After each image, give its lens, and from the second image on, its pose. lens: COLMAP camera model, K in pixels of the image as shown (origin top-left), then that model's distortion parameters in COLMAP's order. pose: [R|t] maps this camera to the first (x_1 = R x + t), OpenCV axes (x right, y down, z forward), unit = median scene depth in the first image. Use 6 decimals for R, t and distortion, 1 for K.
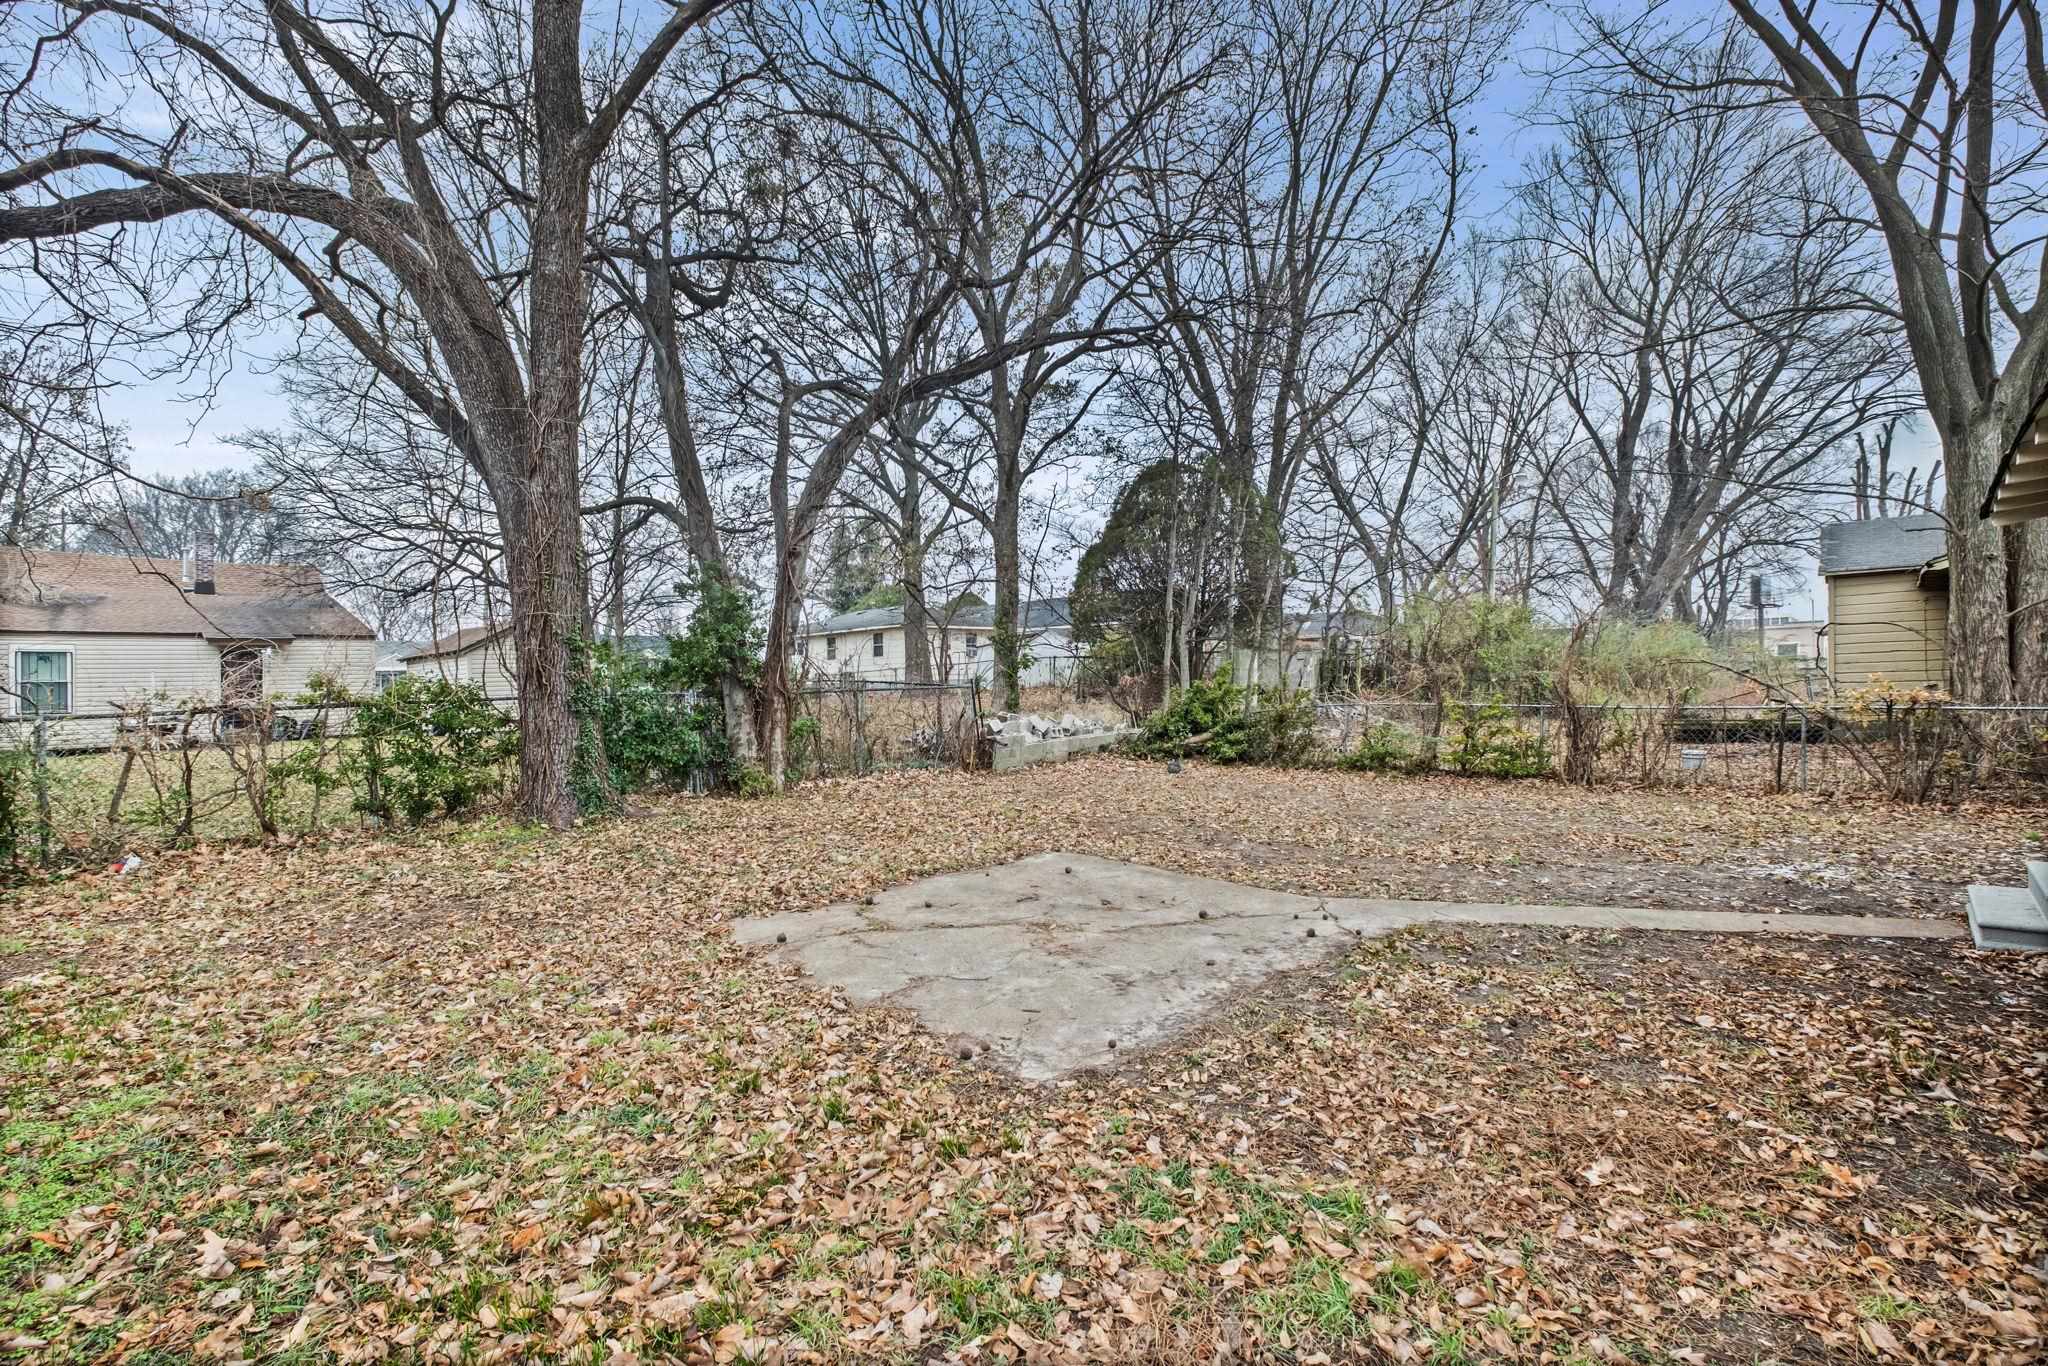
lens RADIAL K [[917.8, 0, 1023.8], [0, 917.8, 661.2], [0, 0, 1]] dist [0.009430, -0.007238]
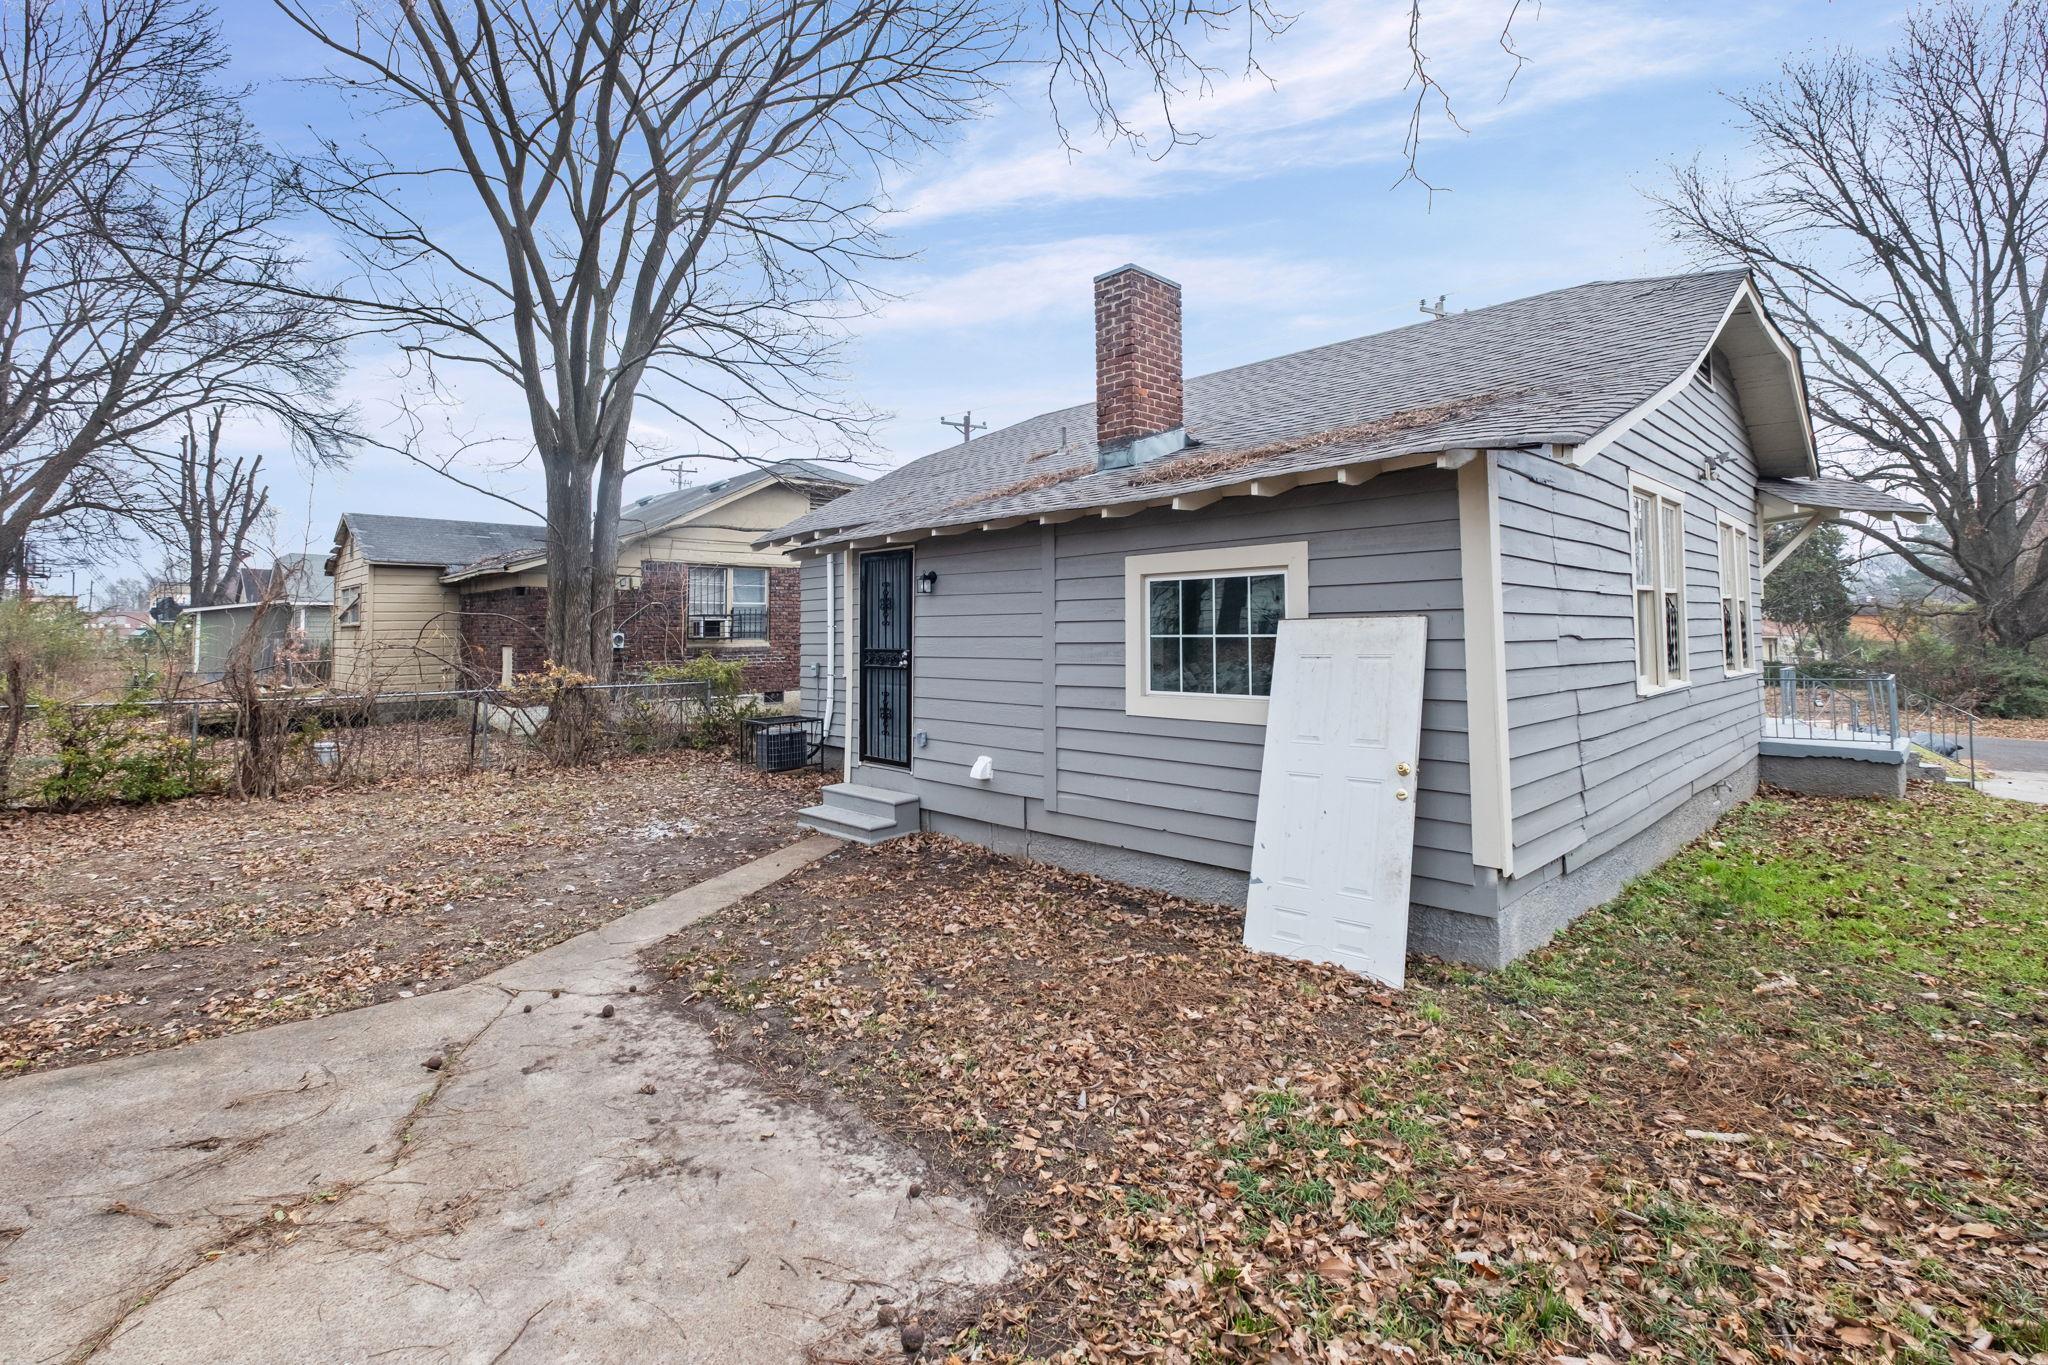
lens RADIAL K [[917.8, 0, 1023.8], [0, 917.8, 660.7], [0, 0, 1]] dist [0.009430, -0.007238]
pose [[0.062622, -0.011694, 0.997969, -0.173014], [-0.011394, 0.999858, 0.012431, -0.006361], [-0.997972, -0.012150, 0.062480, 0.236945]]
